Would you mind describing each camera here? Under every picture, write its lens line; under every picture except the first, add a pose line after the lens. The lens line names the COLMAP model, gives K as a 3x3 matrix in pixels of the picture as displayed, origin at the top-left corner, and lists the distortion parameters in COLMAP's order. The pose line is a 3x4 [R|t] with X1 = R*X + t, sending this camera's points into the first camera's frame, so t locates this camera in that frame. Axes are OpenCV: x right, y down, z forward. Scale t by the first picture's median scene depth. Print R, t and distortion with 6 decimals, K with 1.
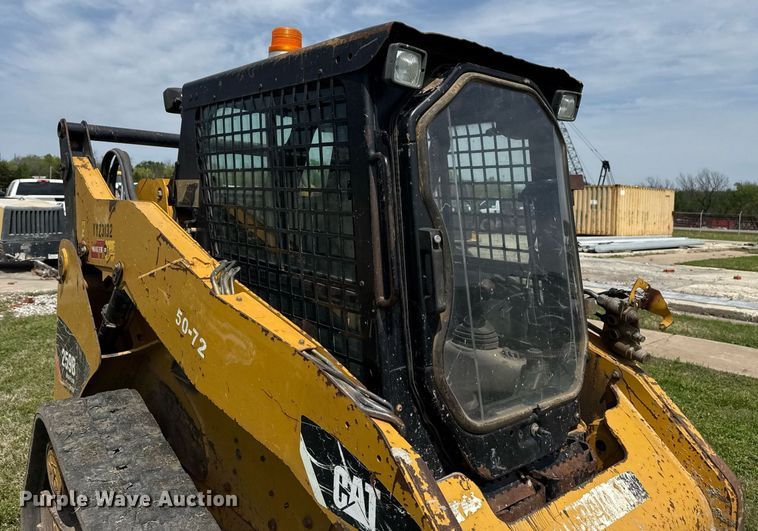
lens RADIAL K [[577.0, 0, 383.4], [0, 577.0, 227.1], [0, 0, 1]] dist [0.038127, -0.028060]
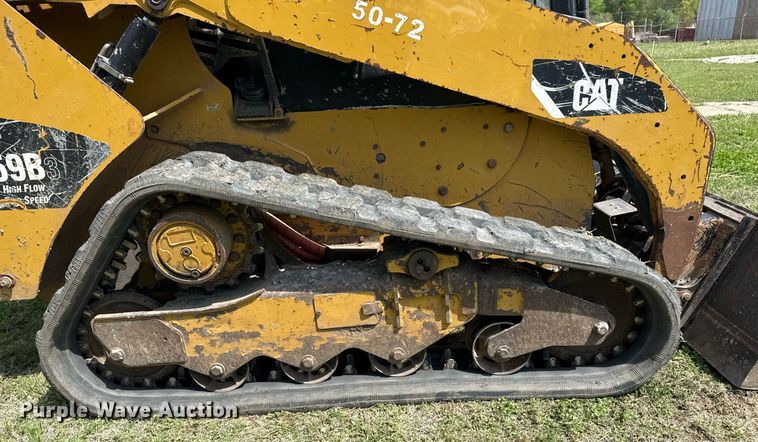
lens RADIAL K [[543.9, 0, 387.6], [0, 543.9, 287.2], [0, 0, 1]] dist [0.024283, -0.031930]
pose [[0.628298, -0.376360, 0.680878, -1.217183], [0.099477, 0.906876, 0.409487, 0.226588], [-0.771587, -0.189548, 0.607228, 0.371717]]
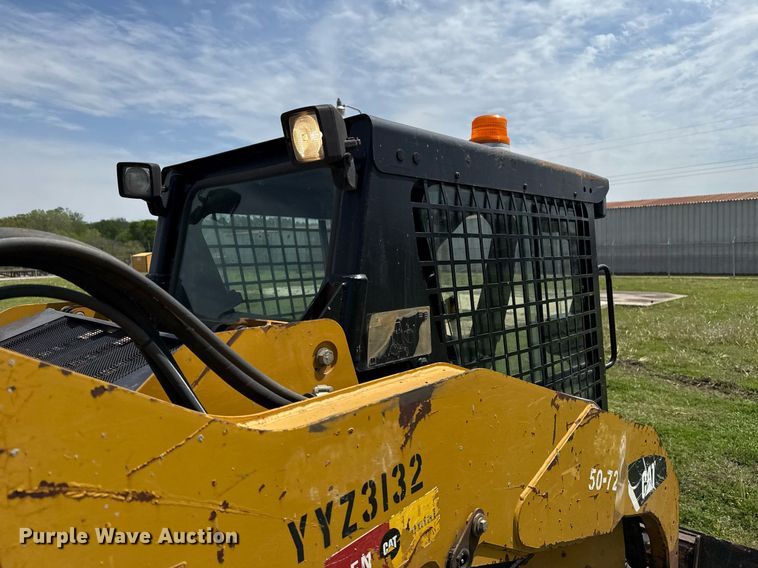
lens RADIAL K [[527.2, 0, 377.3], [0, 527.2, 267.1], [0, 0, 1]] dist [0.034578, -0.036587]
pose [[-0.096193, -0.065653, 0.993195, -1.130488], [0.050184, 0.996233, 0.070714, -0.218318], [-0.994097, 0.056644, -0.092536, 1.481081]]
